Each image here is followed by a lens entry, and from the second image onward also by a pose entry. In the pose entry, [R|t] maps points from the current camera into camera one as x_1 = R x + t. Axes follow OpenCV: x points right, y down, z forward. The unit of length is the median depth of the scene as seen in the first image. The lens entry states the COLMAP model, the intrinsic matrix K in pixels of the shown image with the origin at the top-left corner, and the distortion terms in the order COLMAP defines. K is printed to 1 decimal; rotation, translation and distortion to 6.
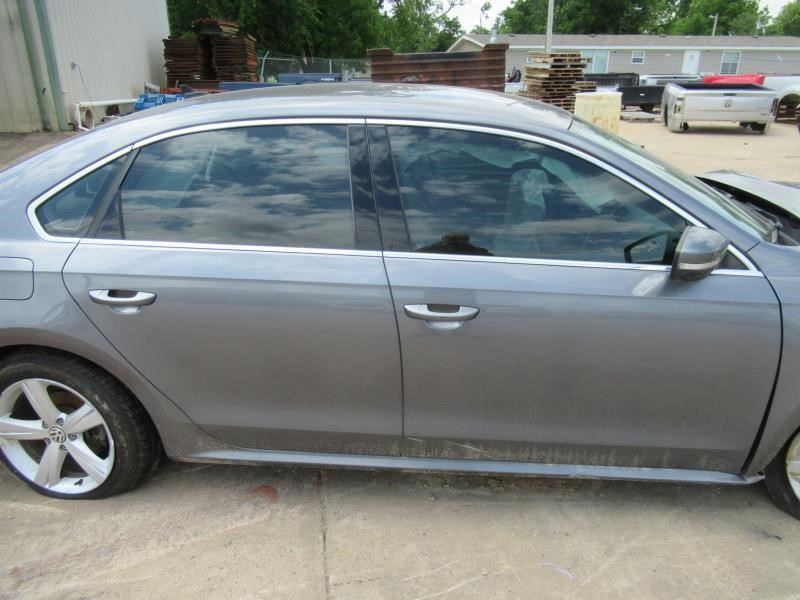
lens RADIAL K [[588.9, 0, 411.5], [0, 588.9, 295.7], [0, 0, 1]] dist [-0.014621, 0.004331]
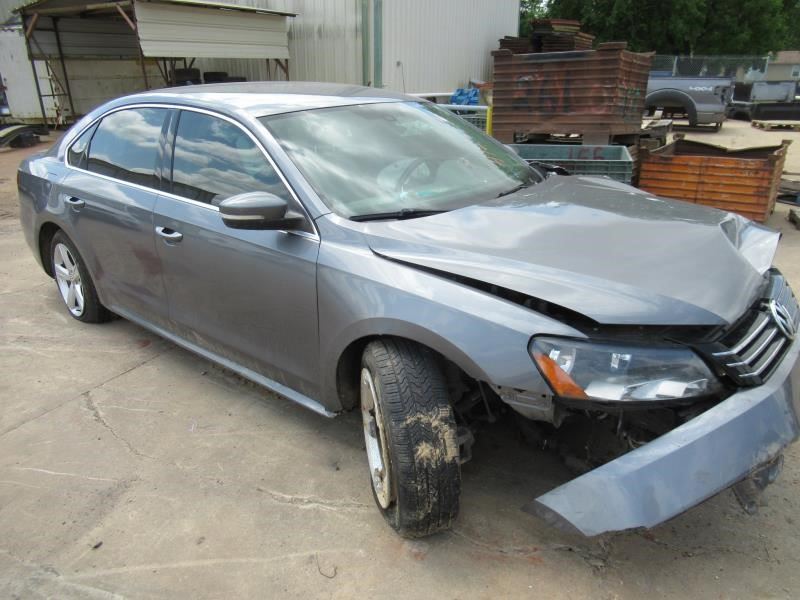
lens RADIAL K [[588.9, 0, 402.4], [0, 588.9, 297.4], [0, 0, 1]] dist [-0.014621, 0.004331]
pose [[0.821384, 0.206374, -0.531731, 0.137477], [-0.202657, 0.977013, 0.066144, -0.003264], [0.533159, 0.053430, 0.844326, 0.005186]]
